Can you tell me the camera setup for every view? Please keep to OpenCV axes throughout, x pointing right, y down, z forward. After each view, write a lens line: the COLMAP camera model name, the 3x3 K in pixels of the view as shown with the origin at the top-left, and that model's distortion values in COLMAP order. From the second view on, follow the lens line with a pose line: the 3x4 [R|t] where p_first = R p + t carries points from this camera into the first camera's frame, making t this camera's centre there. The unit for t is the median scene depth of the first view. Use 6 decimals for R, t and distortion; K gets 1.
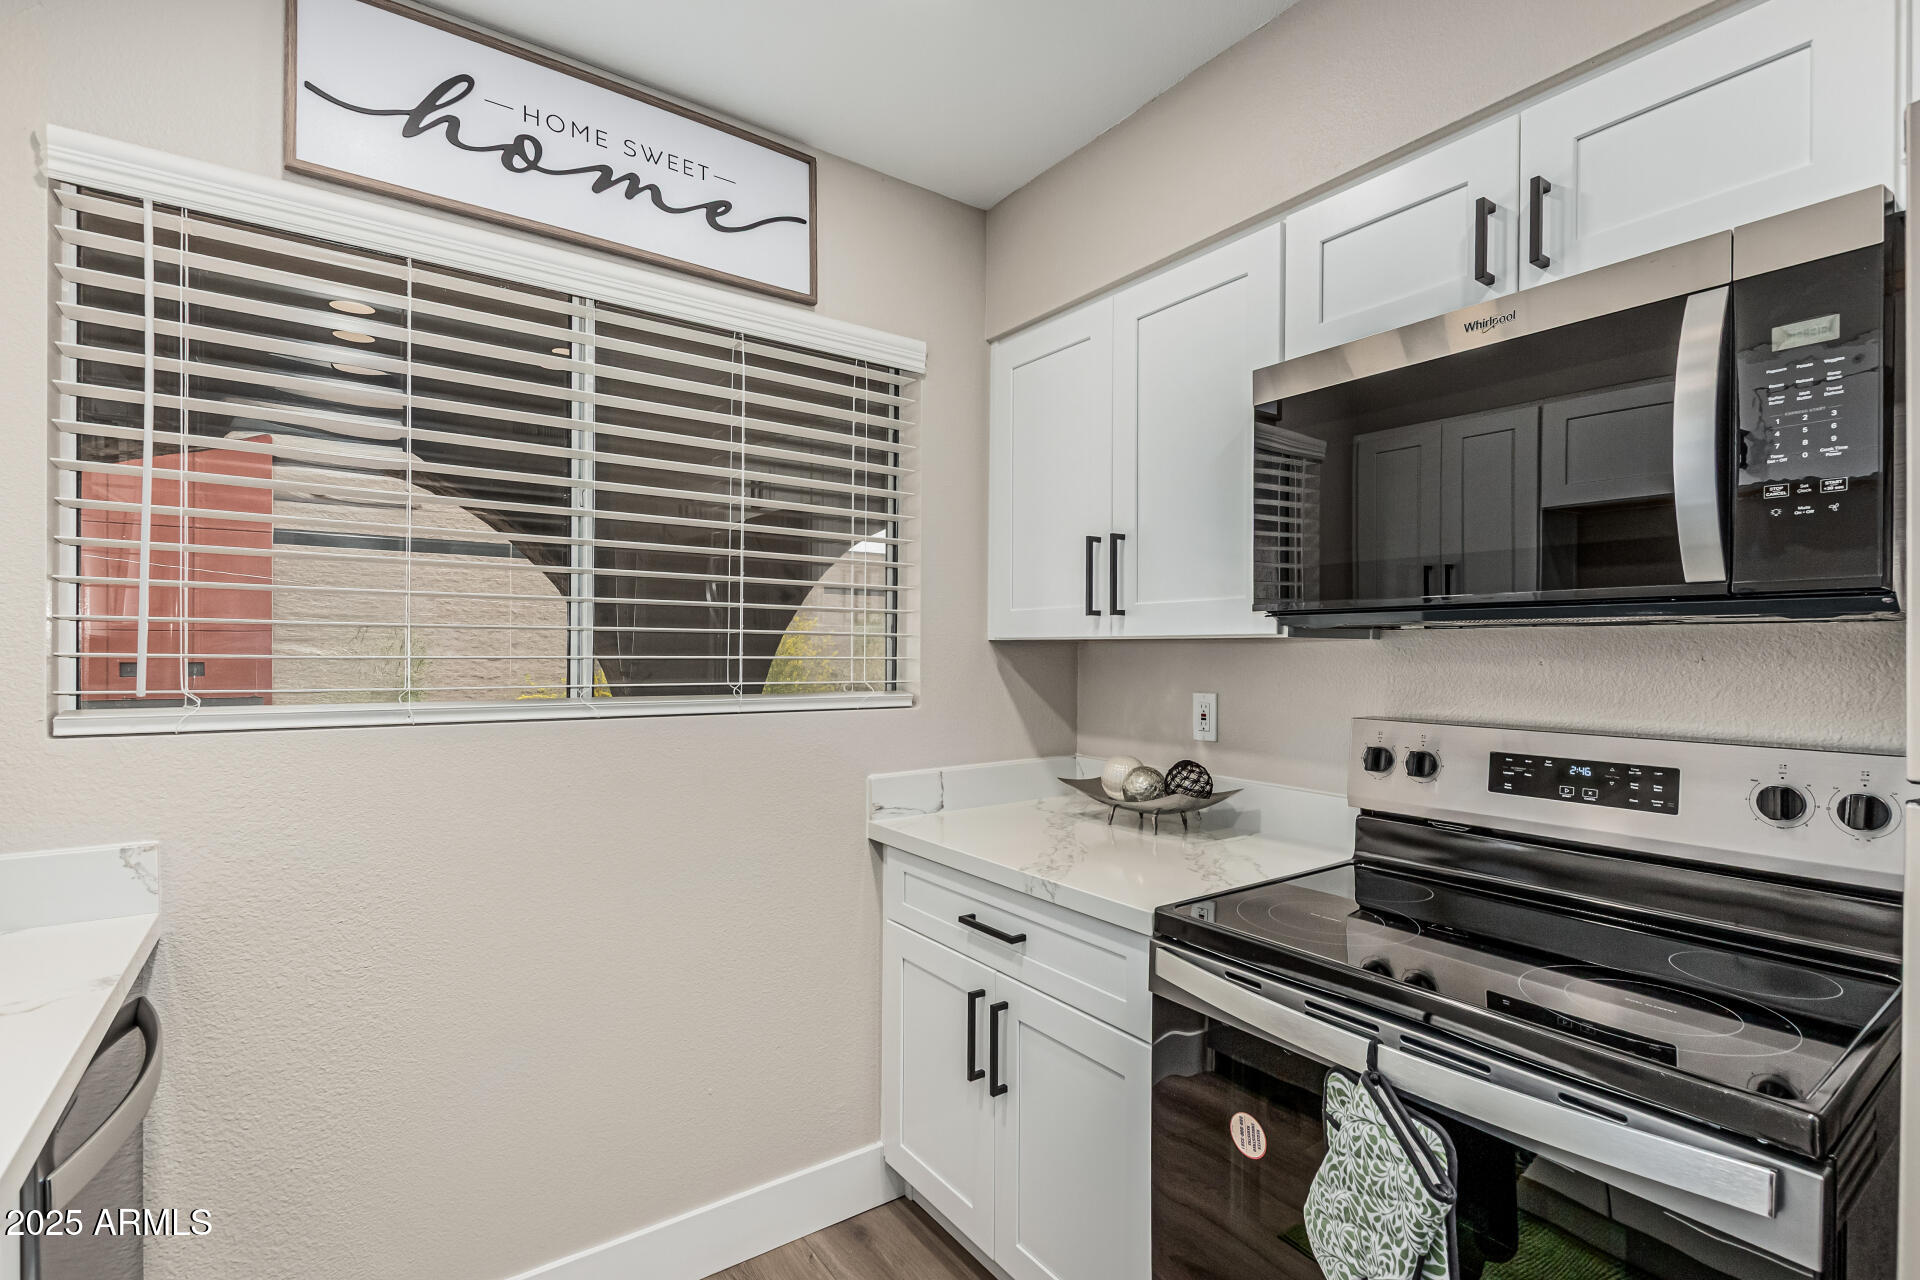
lens RADIAL K [[874.6, 0, 948.1], [0, 874.6, 654.0], [0, 0, 1]] dist [0.009932, -0.003313]
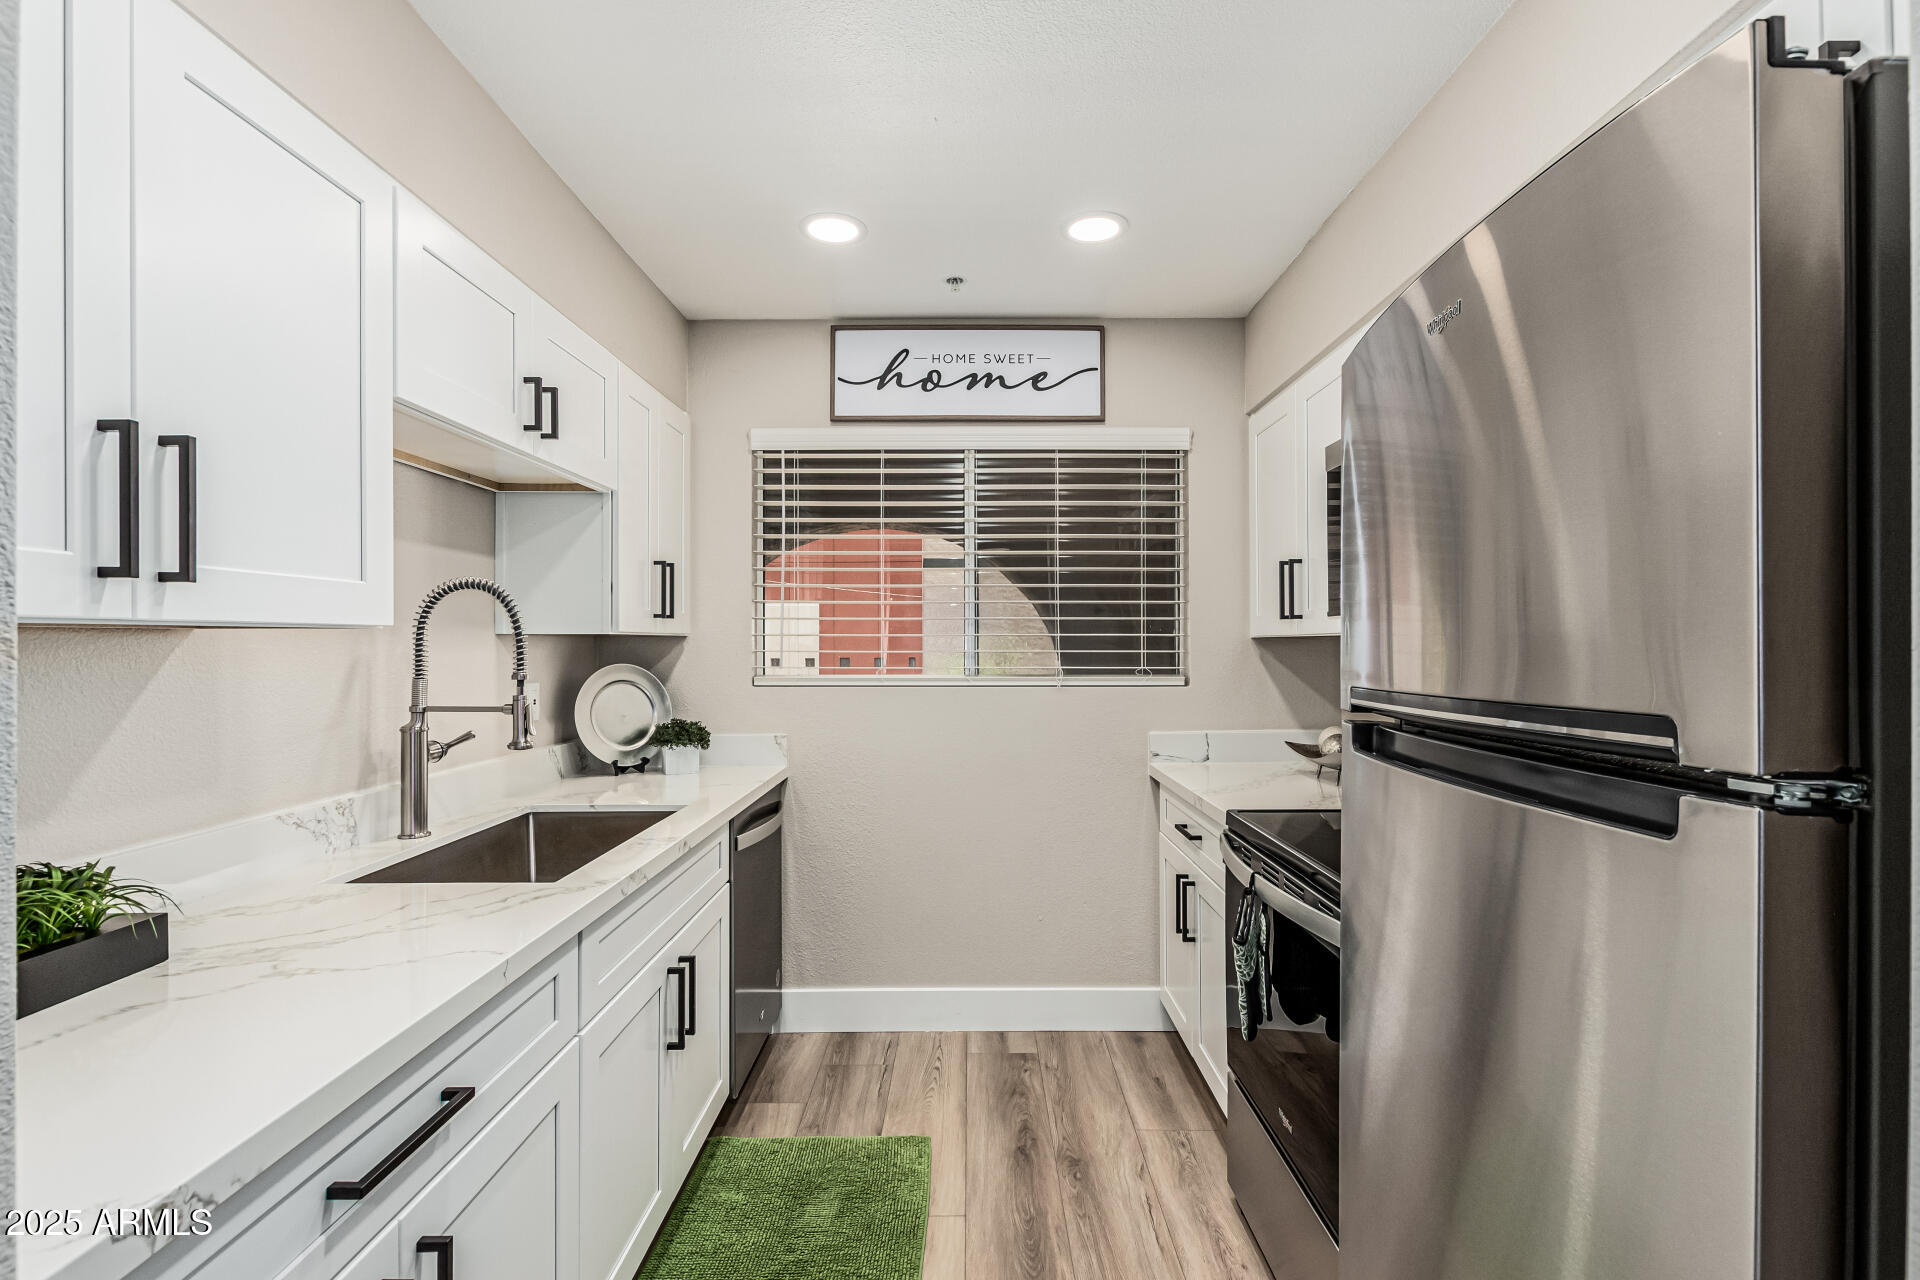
lens RADIAL K [[874.6, 0, 956.9], [0, 874.6, 643.4], [0, 0, 1]] dist [0.009932, -0.003313]
pose [[0.809715, -0.009261, -0.586751, 0.586050], [0.003590, 0.999935, -0.010828, 0.006097], [0.586813, 0.006661, 0.809695, -0.425082]]
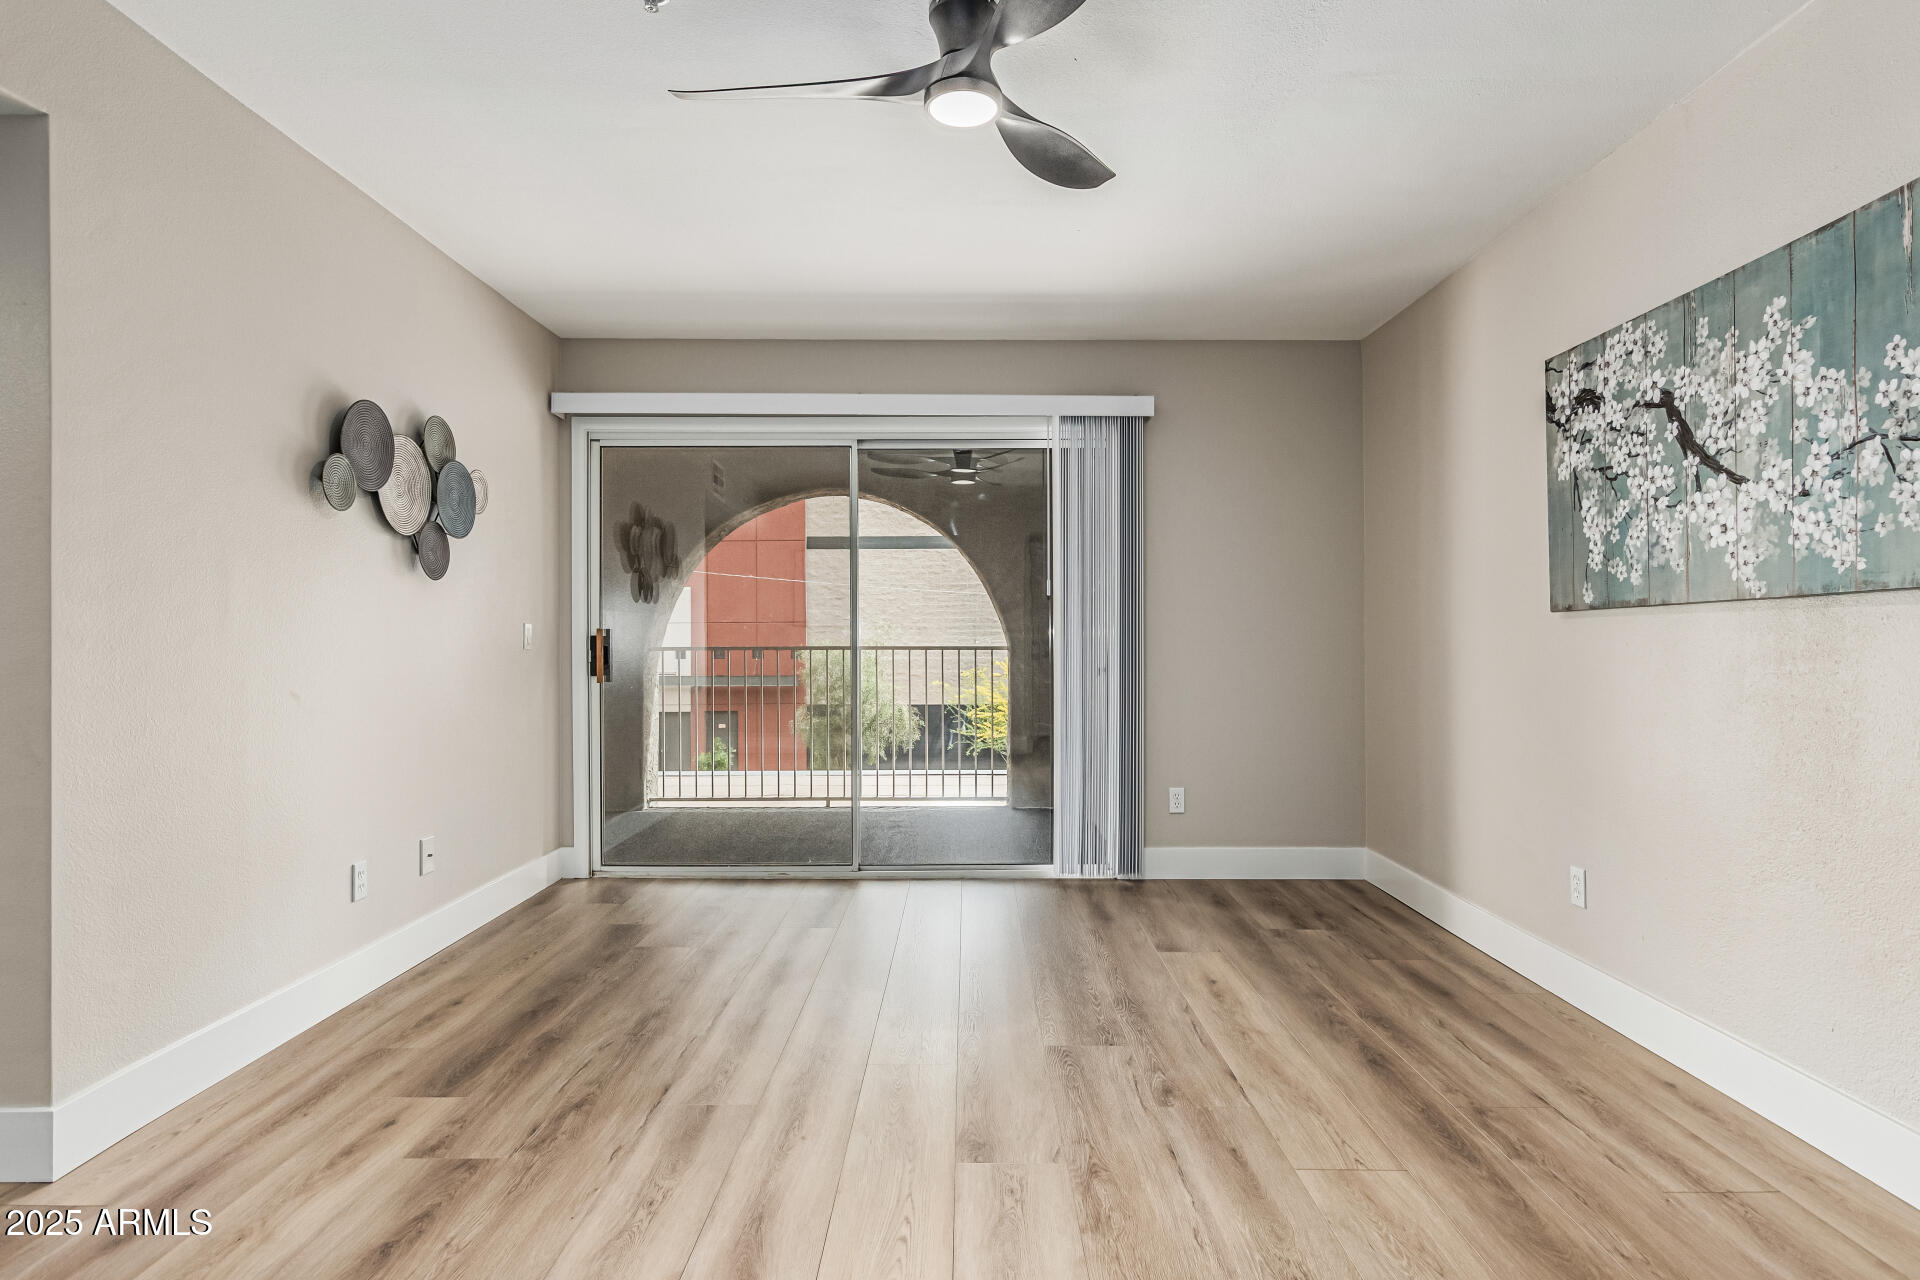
lens RADIAL K [[1025.9, 0, 952.2], [0, 1025.9, 639.0], [0, 0, 1]] dist [0.009082, -0.002240]
pose [[0.814344, -0.011239, -0.580274, 2.639030], [0.006460, 0.999926, -0.010302, 0.160703], [0.580347, 0.004641, 0.814356, -0.130620]]
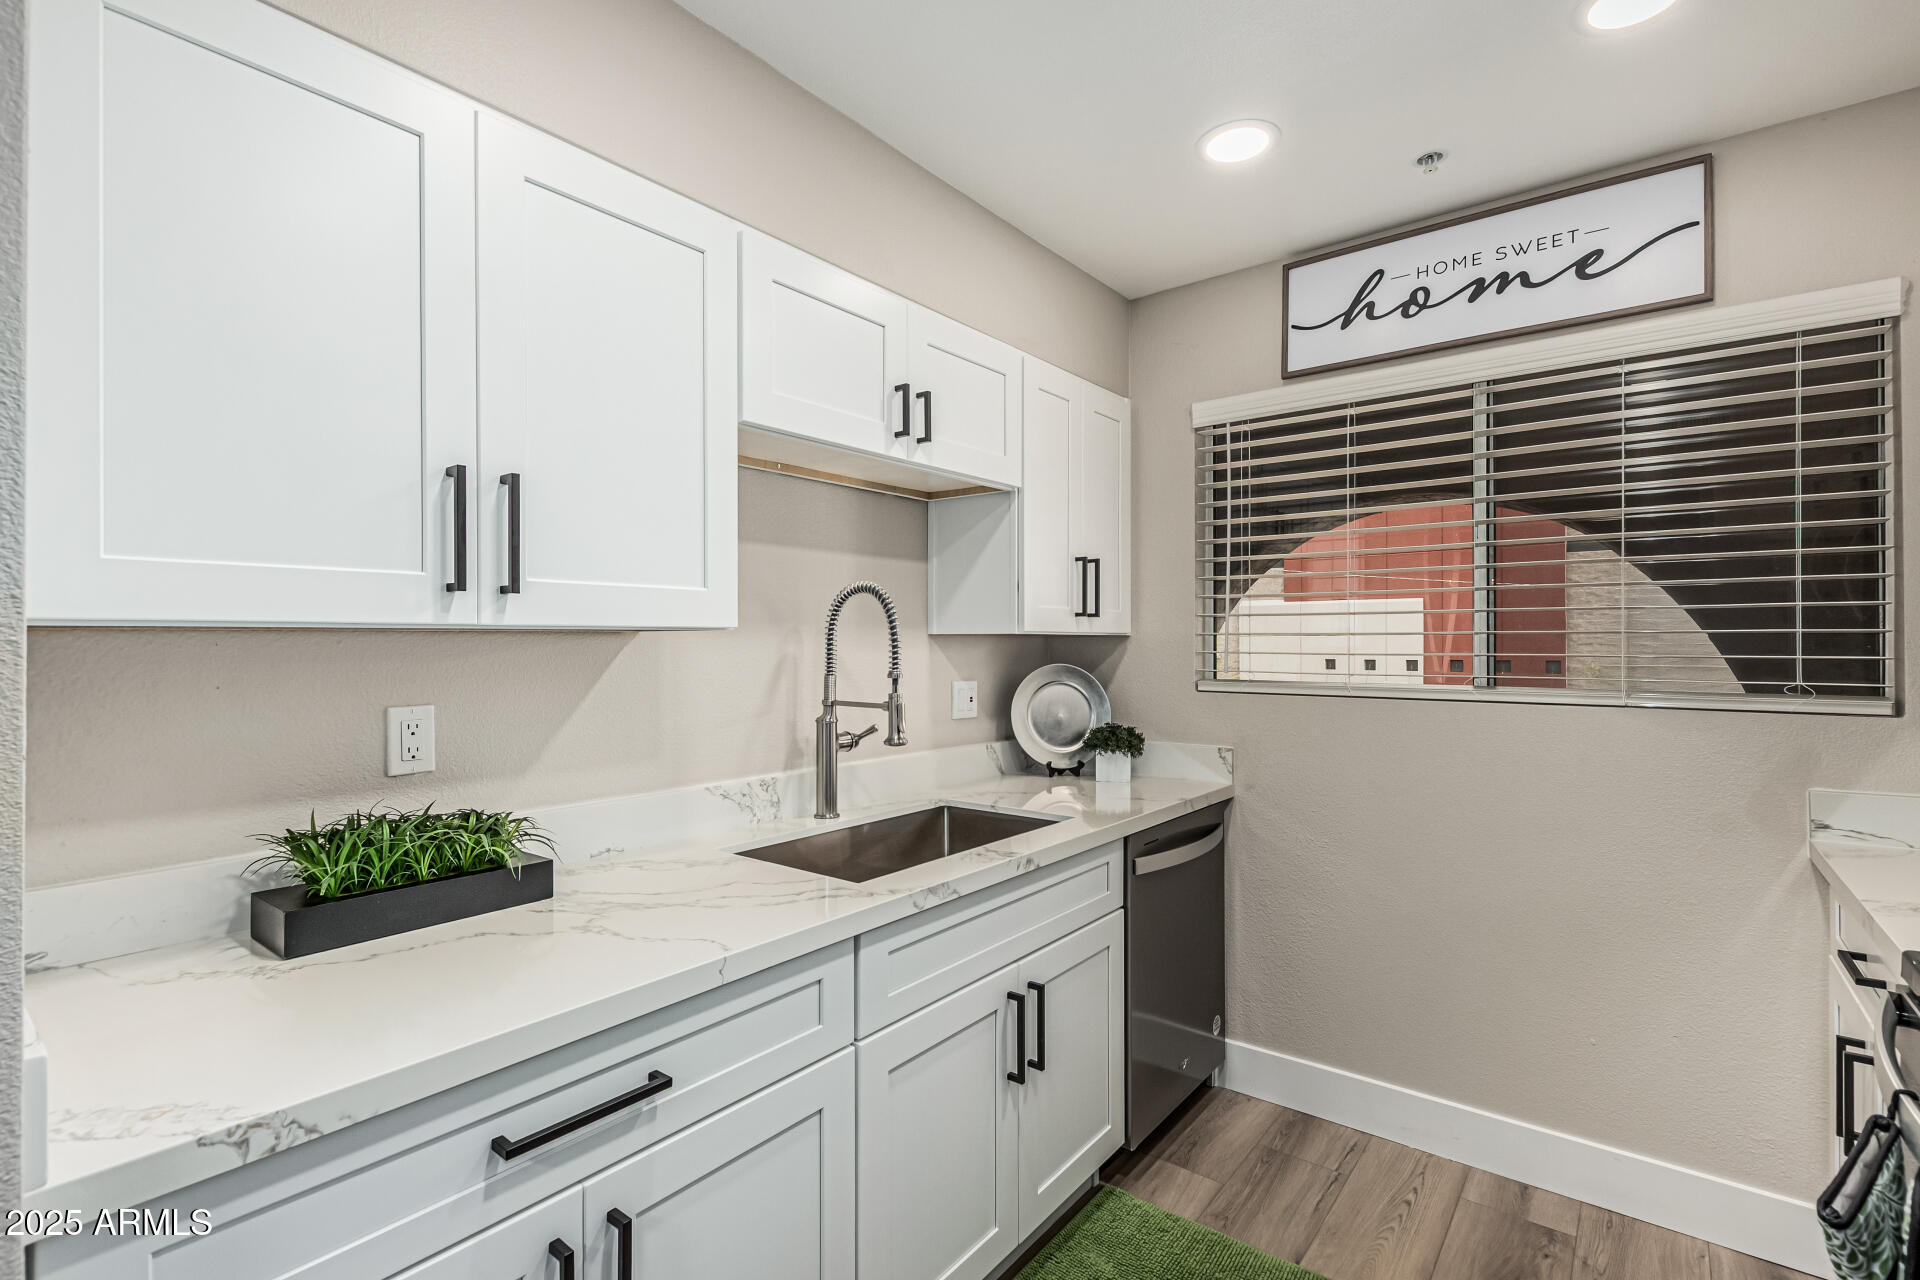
lens RADIAL K [[874.6, 0, 958.2], [0, 874.6, 641.5], [0, 0, 1]] dist [0.009932, -0.003313]
pose [[0.282255, -0.010207, -0.959285, 0.612632], [-0.004543, 0.999918, -0.011976, 0.003030], [0.959329, 0.007738, 0.282185, -0.103882]]
